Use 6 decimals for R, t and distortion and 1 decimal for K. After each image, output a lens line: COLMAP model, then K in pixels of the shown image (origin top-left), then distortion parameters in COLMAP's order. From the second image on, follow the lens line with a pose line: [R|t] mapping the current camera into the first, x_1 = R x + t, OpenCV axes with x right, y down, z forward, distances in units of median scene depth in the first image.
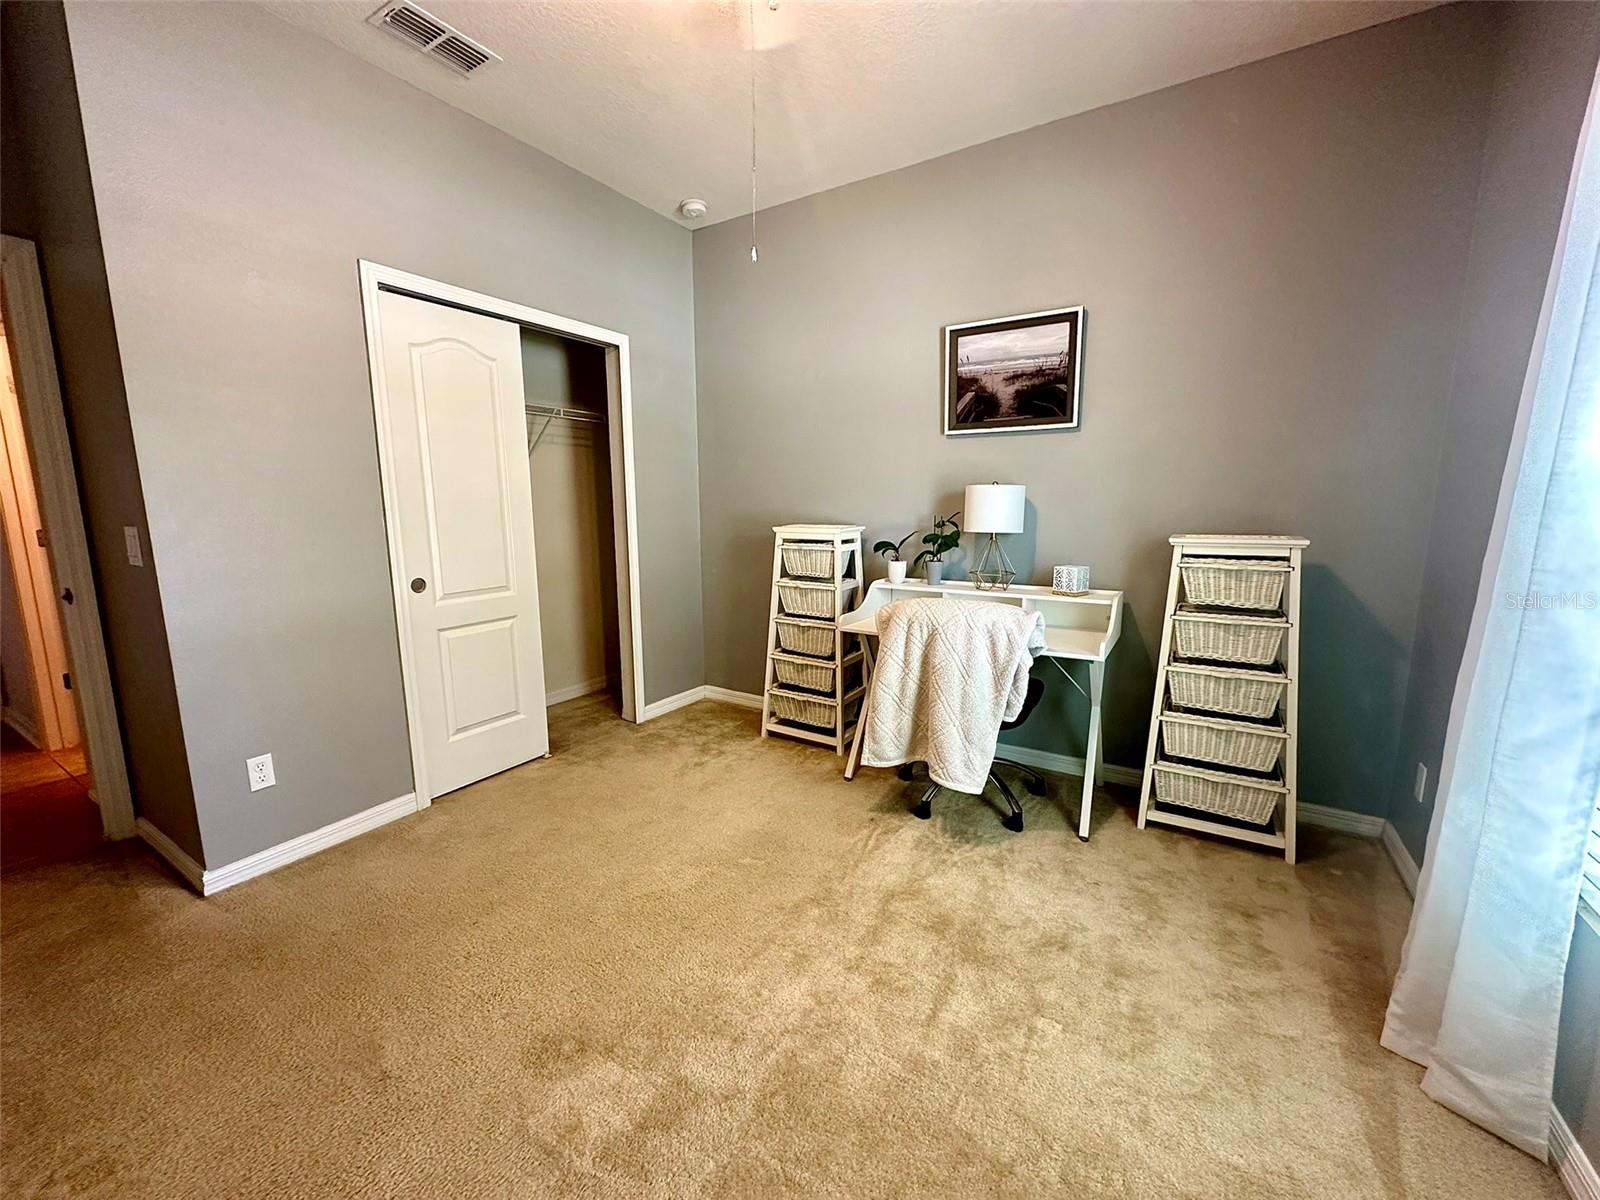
lens RADIAL K [[639.9, 0, 794.3], [0, 639.9, 595.5], [0, 0, 1]] dist [0.002446, -0.000125]
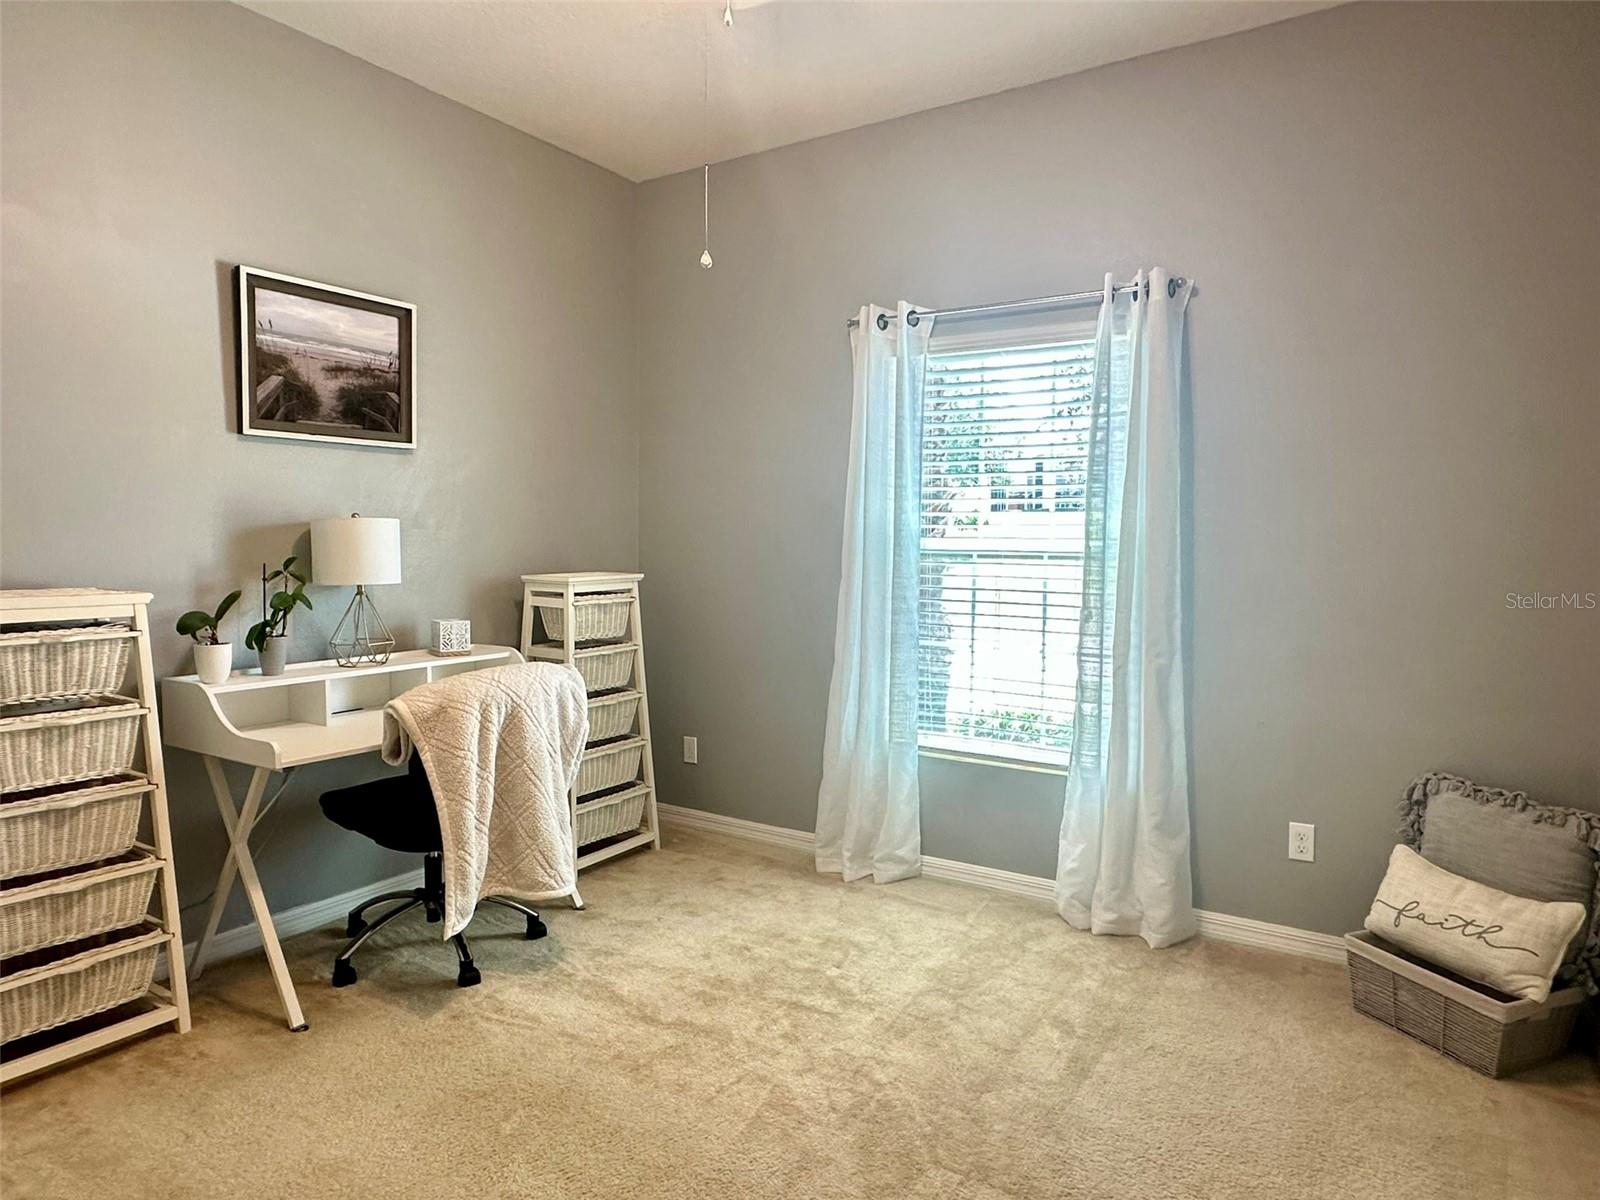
lens RADIAL K [[990.5, 0, 798.9], [0, 990.5, 604.1], [0, 0, 1]] dist [0.024197, -0.002899]
pose [[0.027129, -0.063296, 0.997626, -0.783863], [0.145923, 0.987554, 0.058689, -0.072306], [-0.988924, 0.143984, 0.036027, 0.493019]]
